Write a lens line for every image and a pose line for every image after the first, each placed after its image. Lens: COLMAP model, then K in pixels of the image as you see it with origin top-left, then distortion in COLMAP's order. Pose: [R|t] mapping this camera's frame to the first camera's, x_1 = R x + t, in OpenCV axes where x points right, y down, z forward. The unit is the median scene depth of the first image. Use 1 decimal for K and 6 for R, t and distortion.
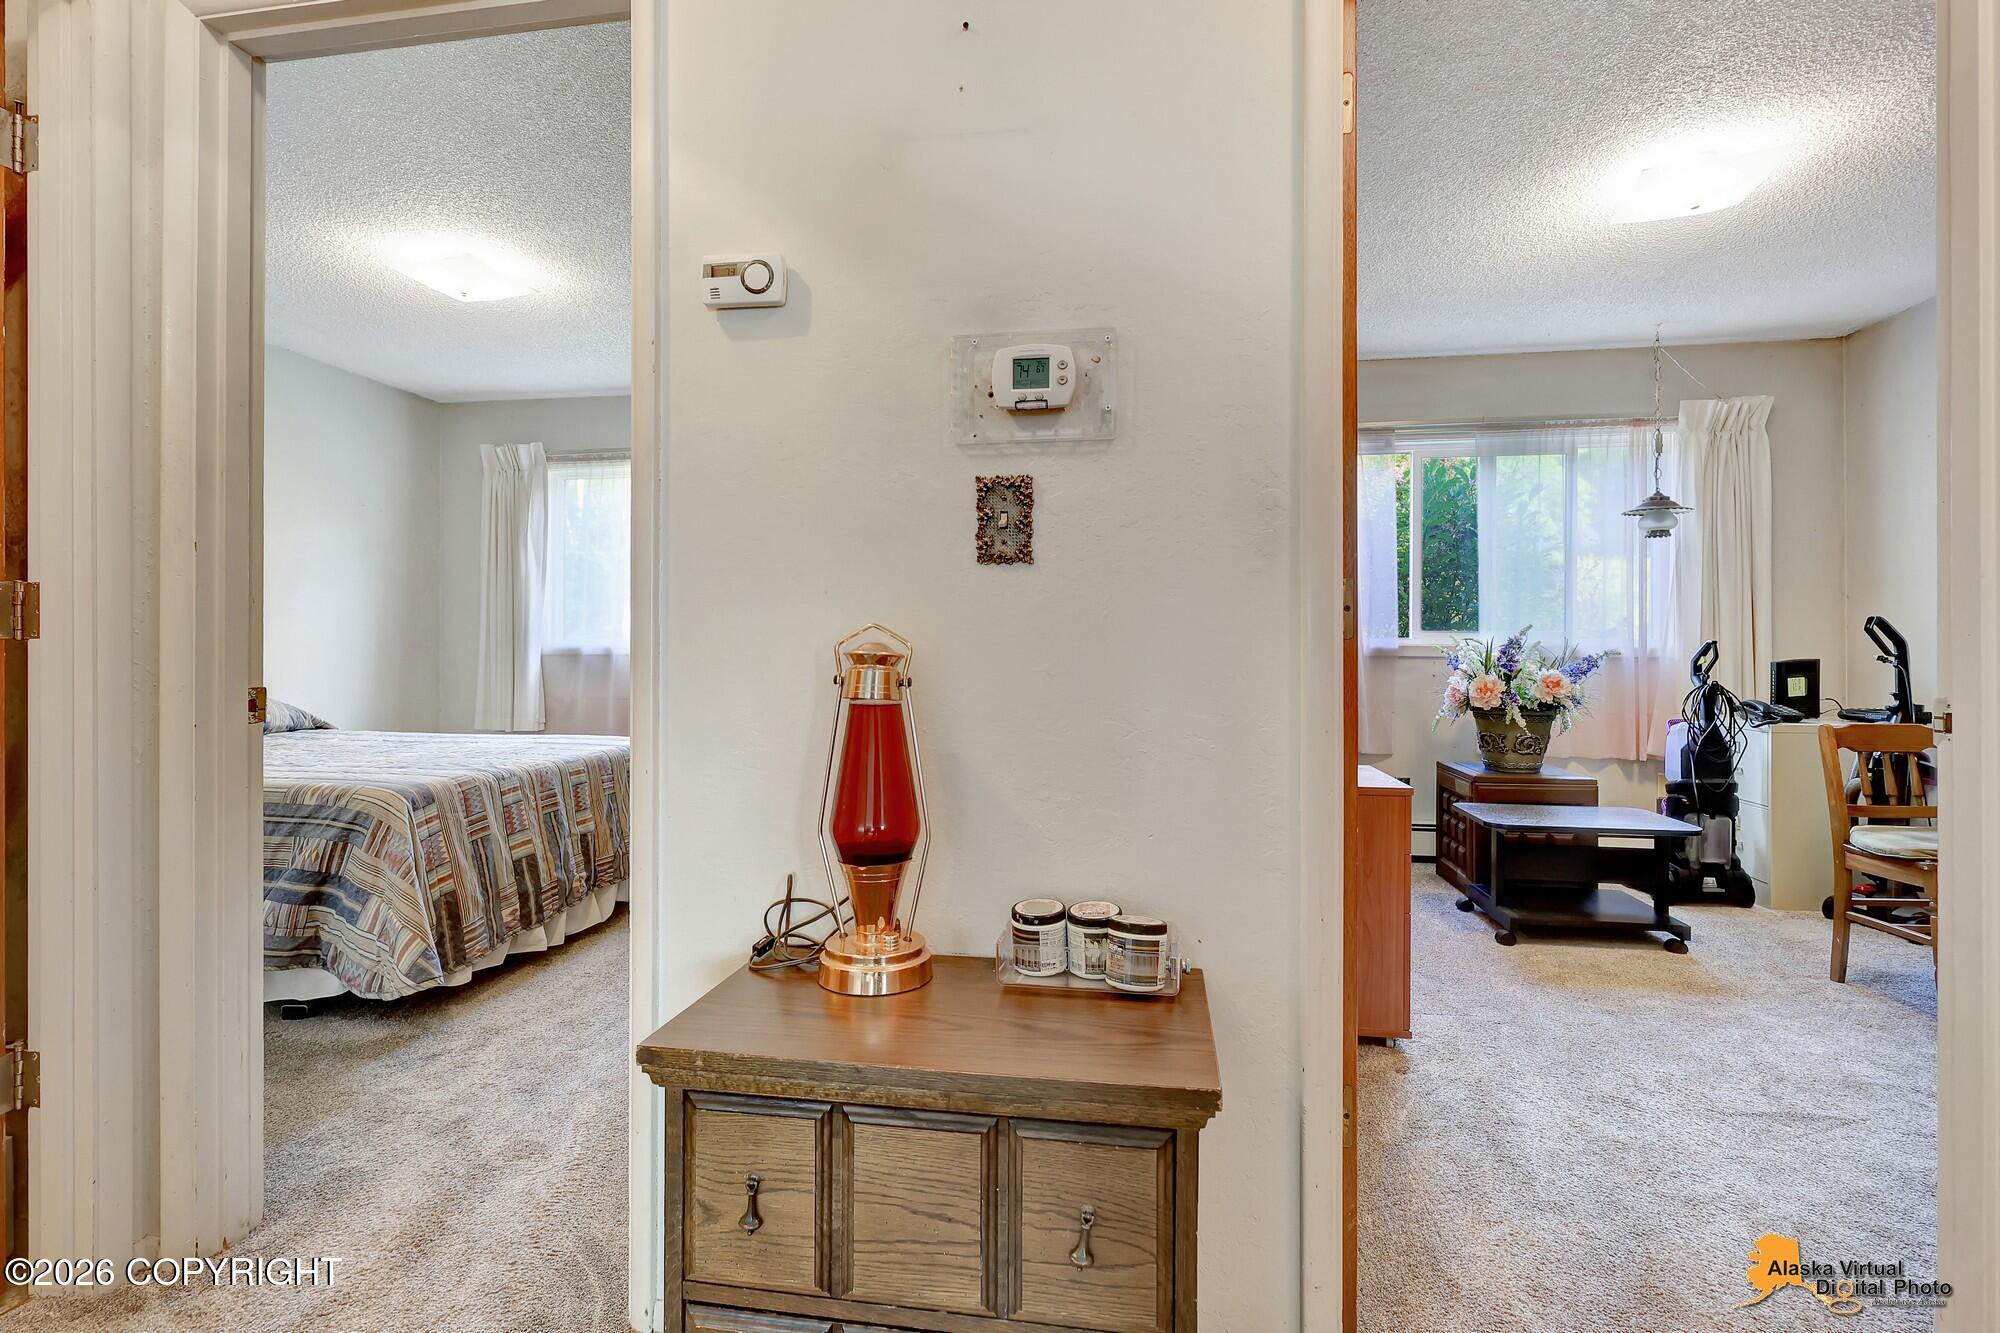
lens RADIAL K [[928.2, 0, 1001.9], [0, 928.2, 662.8], [0, 0, 1]] dist [0.000141, 0.000007]
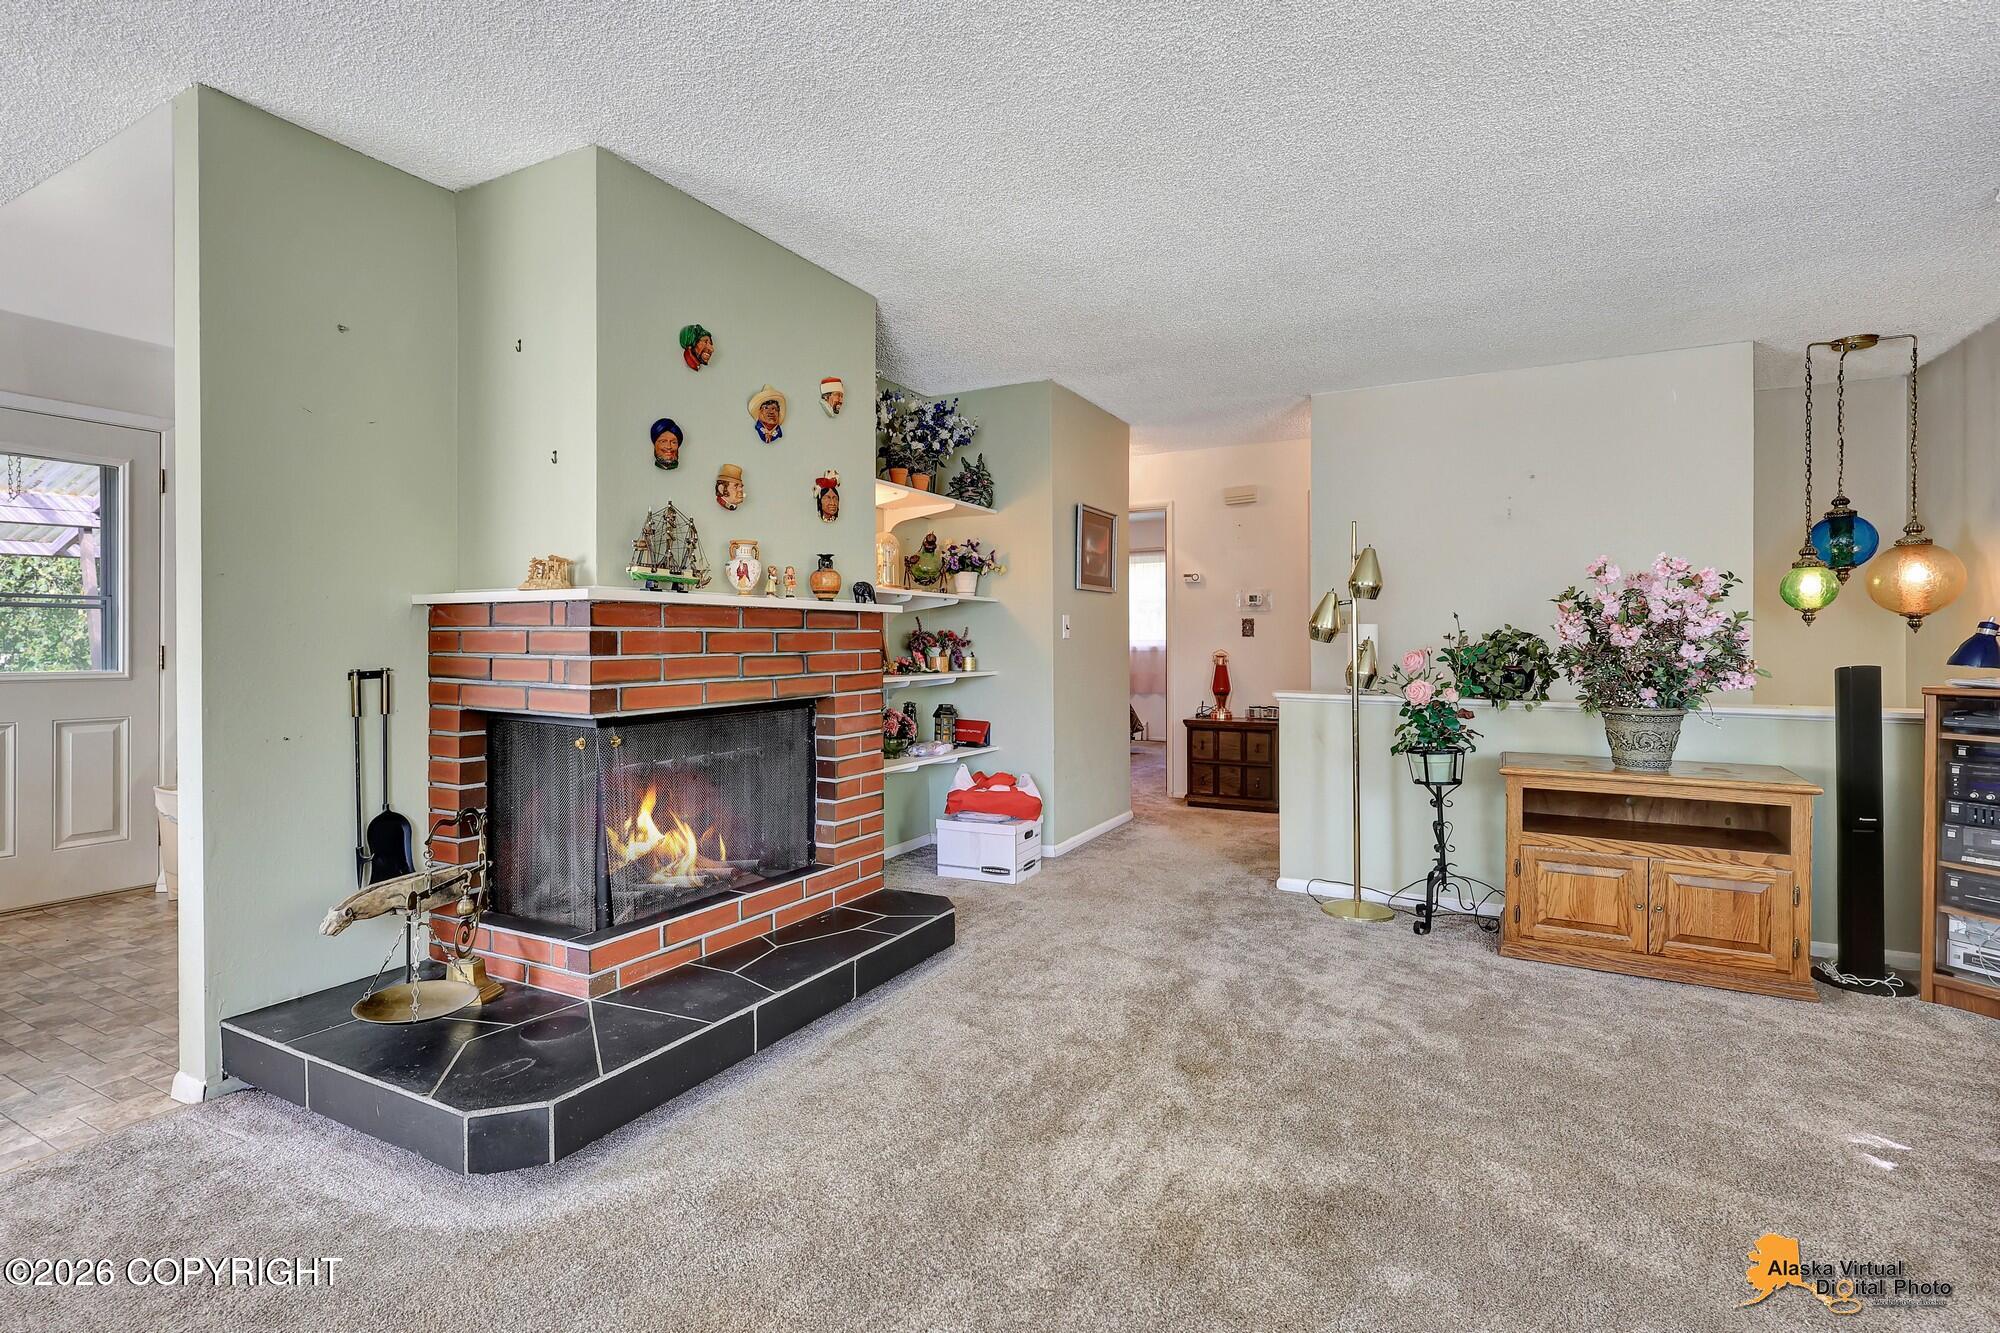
lens RADIAL K [[928.2, 0, 1002.2], [0, 928.2, 657.8], [0, 0, 1]] dist [0.000141, 0.000007]
pose [[0.948832, -0.000839, -0.315780, 0.326923], [0.002139, 0.999991, 0.003771, -0.016738], [0.315774, -0.004253, 0.948825, -4.147654]]
